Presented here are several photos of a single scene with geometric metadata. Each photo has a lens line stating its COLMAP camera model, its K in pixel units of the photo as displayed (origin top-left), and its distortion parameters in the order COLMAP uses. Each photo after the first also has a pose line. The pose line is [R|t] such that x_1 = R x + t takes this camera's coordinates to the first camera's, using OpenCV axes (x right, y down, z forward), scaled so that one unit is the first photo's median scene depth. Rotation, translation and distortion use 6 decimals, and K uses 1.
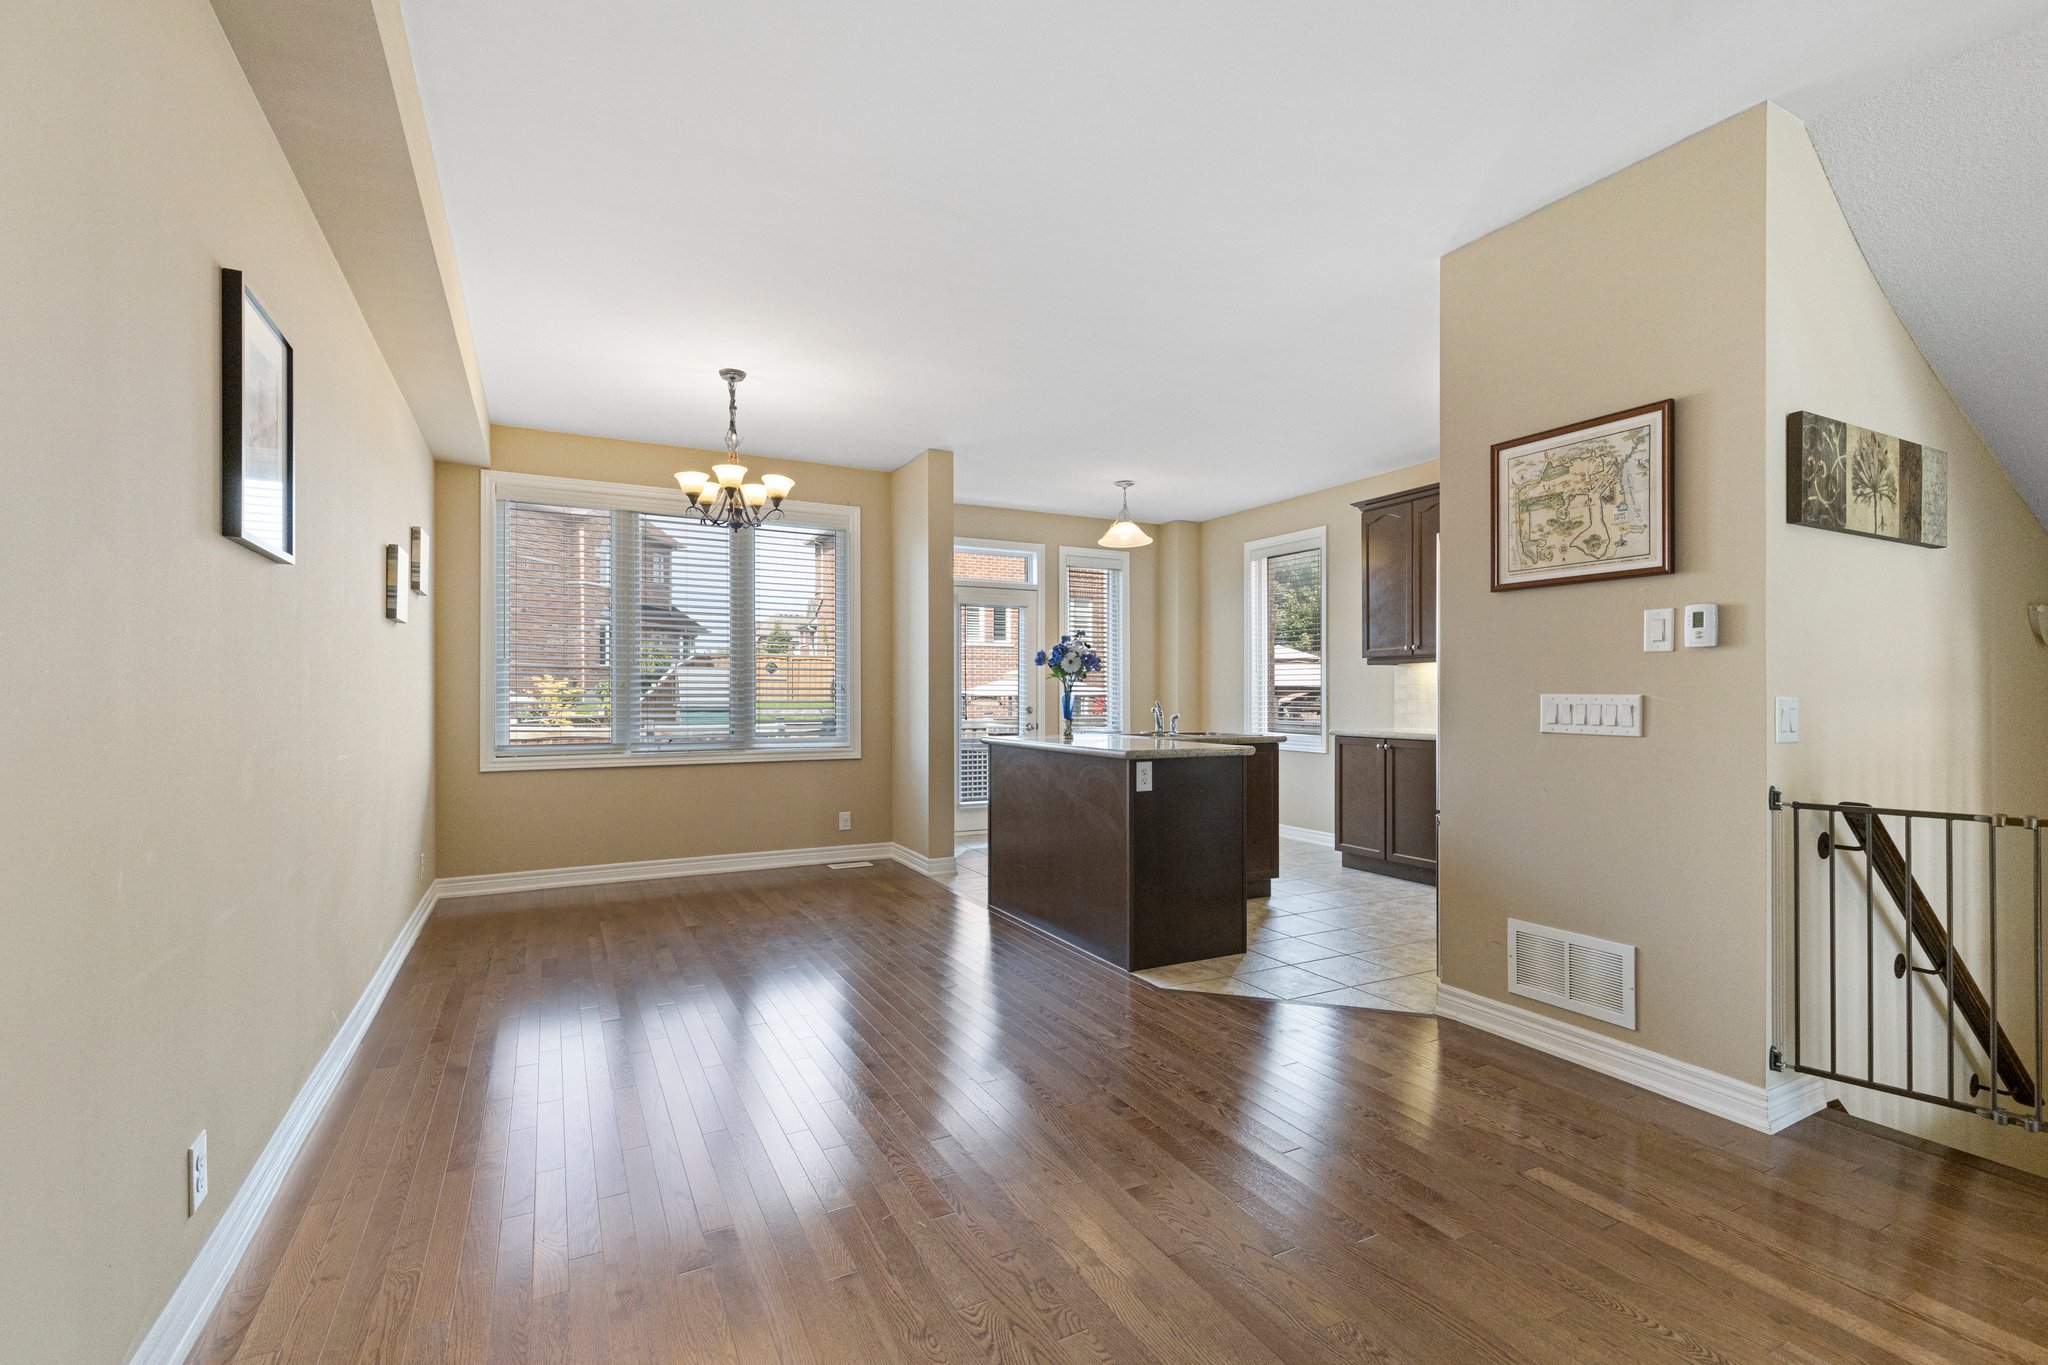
lens RADIAL K [[914.5, 0, 1034.3], [0, 914.5, 692.0], [0, 0, 1]] dist [0.018204, -0.000113]
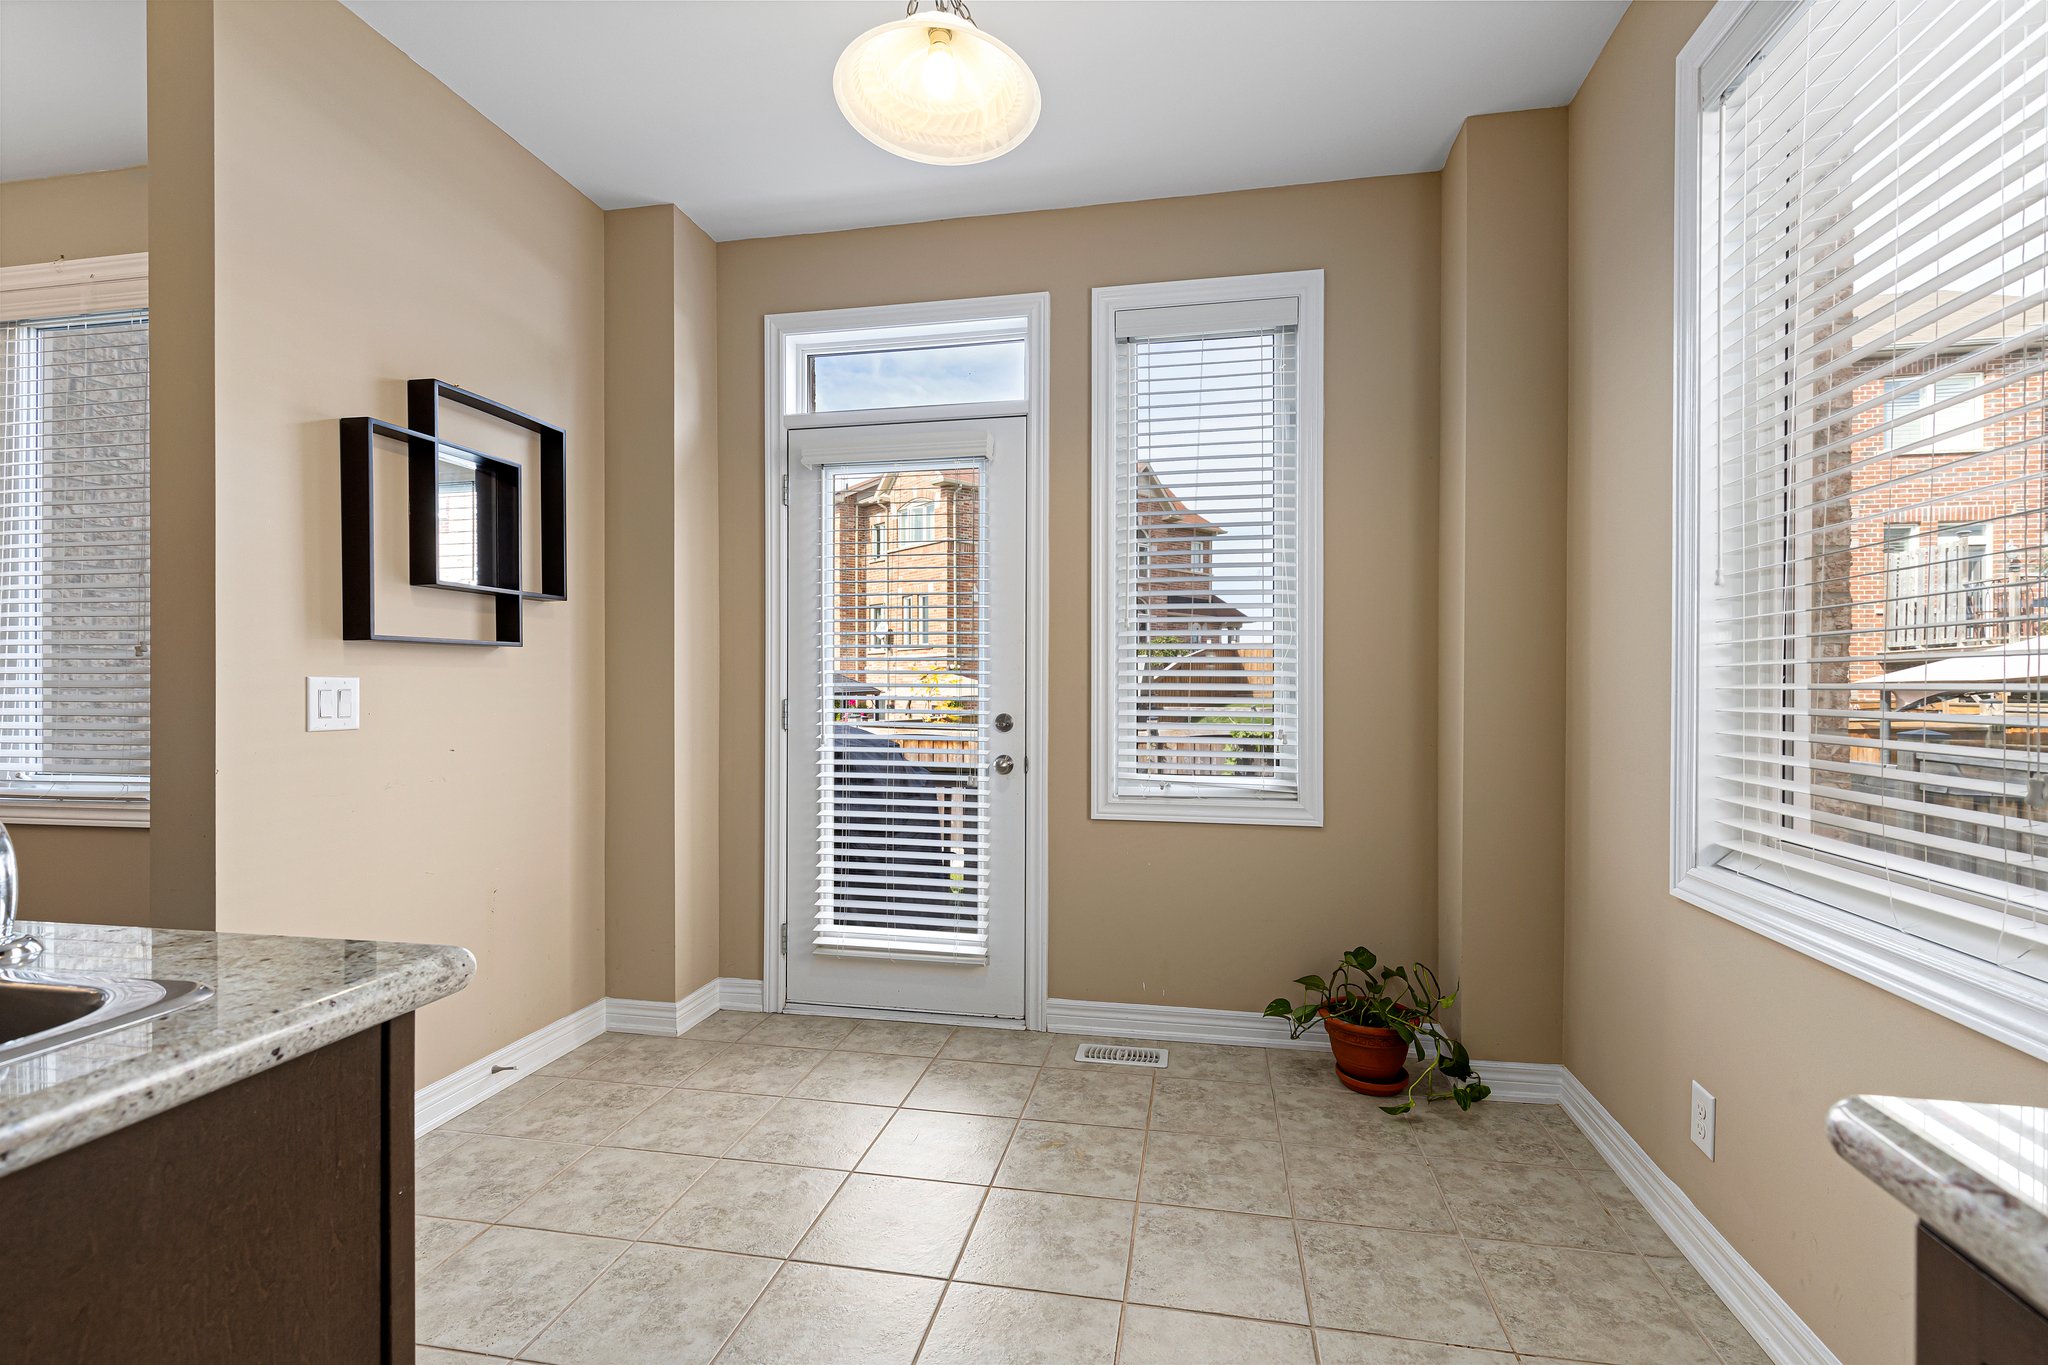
lens RADIAL K [[913.1, 0, 1020.8], [0, 913.1, 691.6], [0, 0, 1]] dist [0.000346, -0.000186]
pose [[0.773956, 0.001823, -0.633237, 0.306186], [0.000959, 0.999991, 0.004051, 0.006268], [0.633239, -0.003742, 0.773948, 0.866288]]
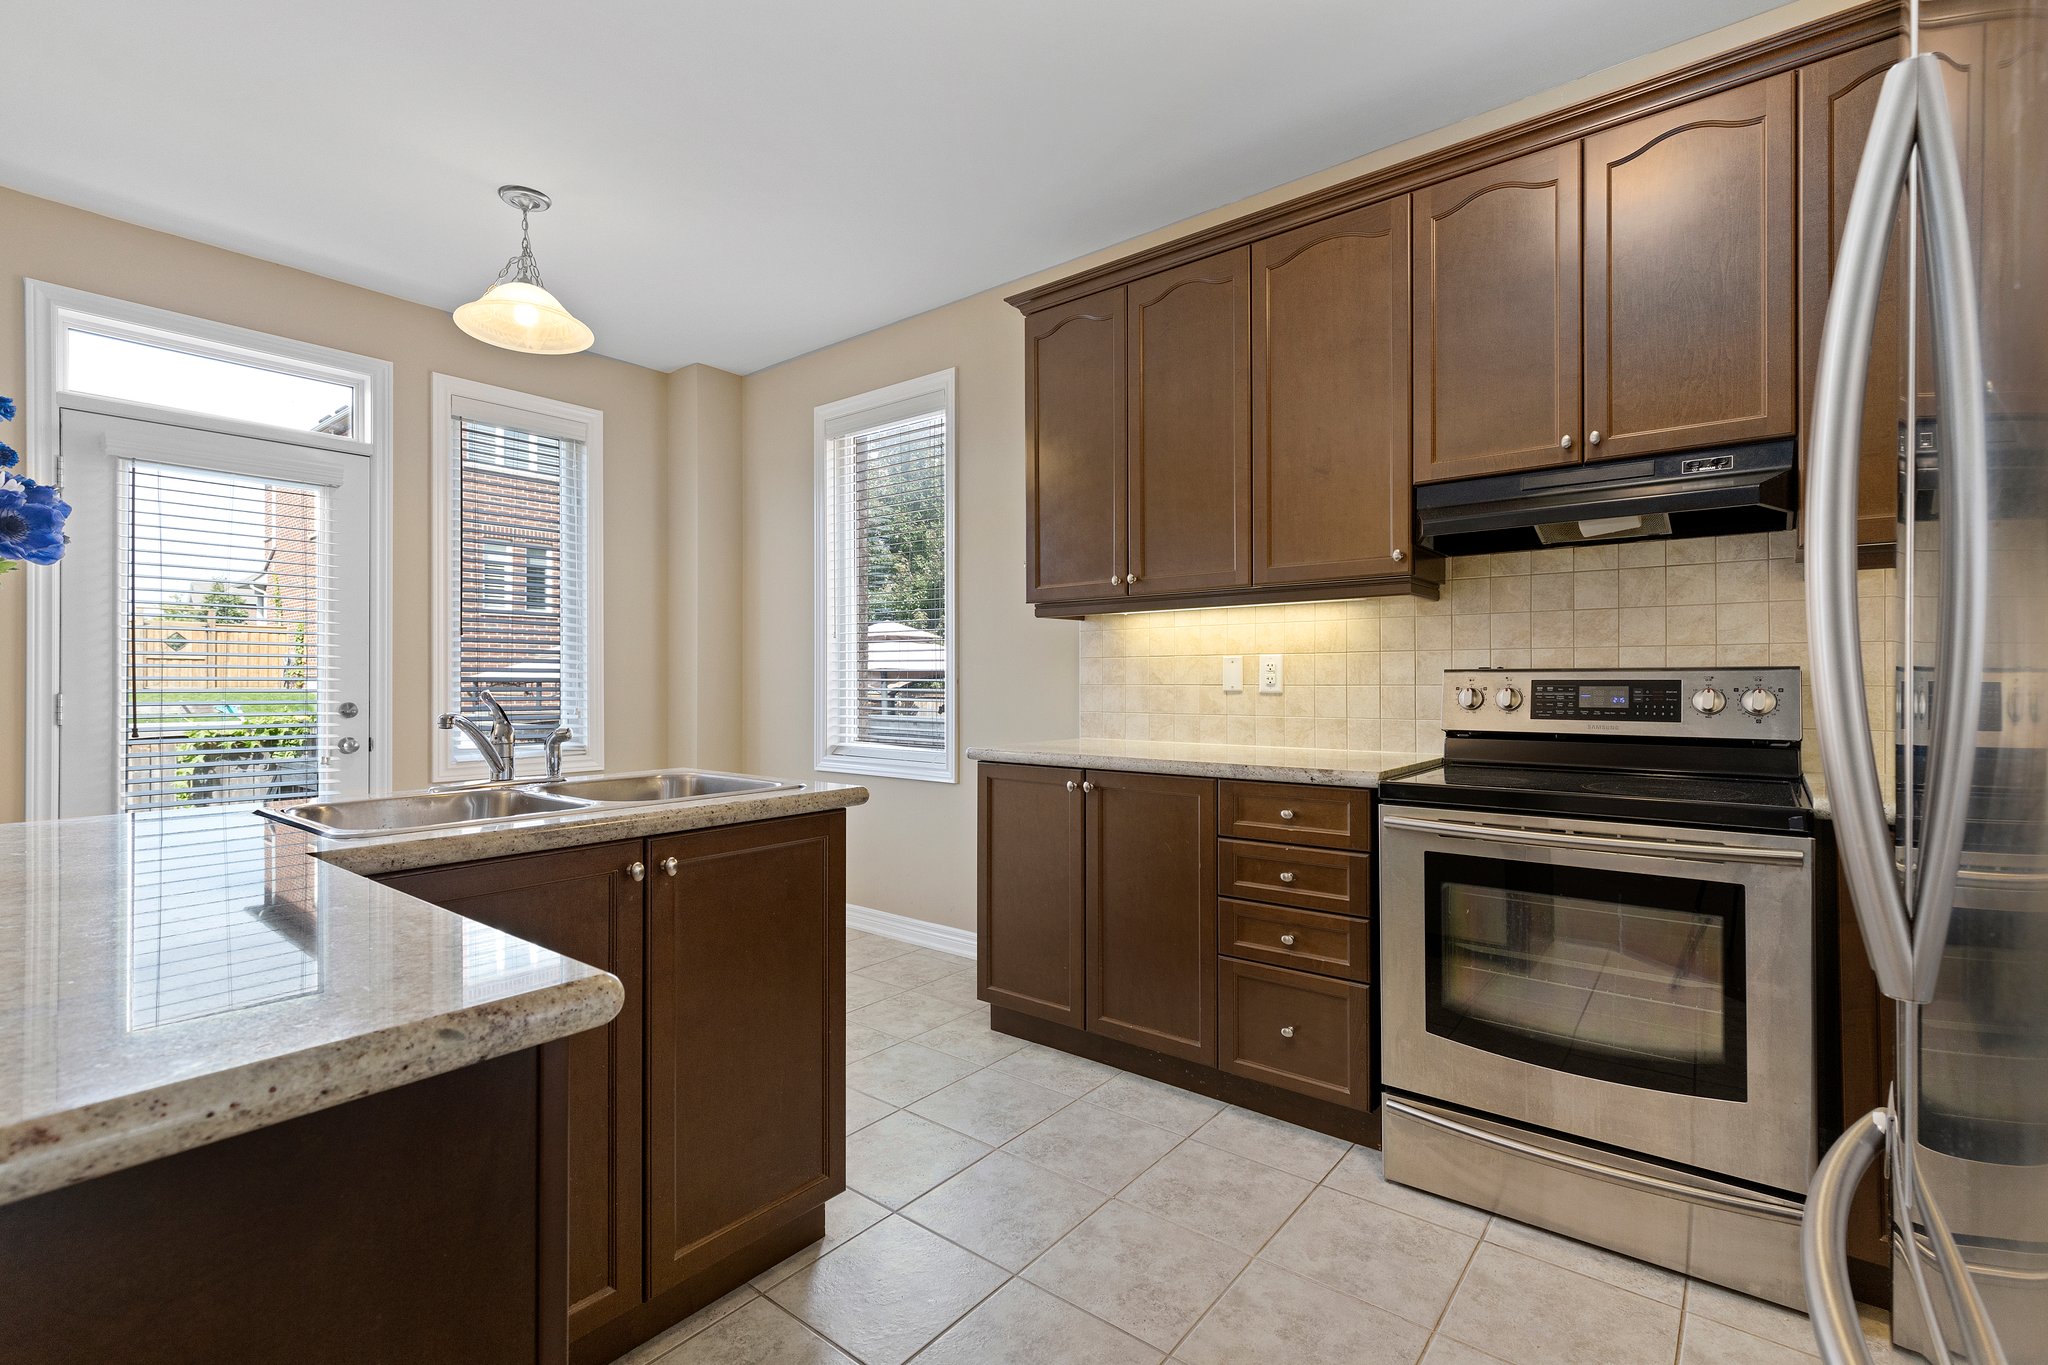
lens RADIAL K [[926.7, 0, 1035.0], [0, 926.7, 675.3], [0, 0, 1]] dist [0.000903, 0.000333]
pose [[0.916375, 0.000553, 0.400321, 0.155947], [0.000231, 0.999998, -0.001912, 0.003815], [-0.400322, 0.001844, 0.916373, 0.526271]]
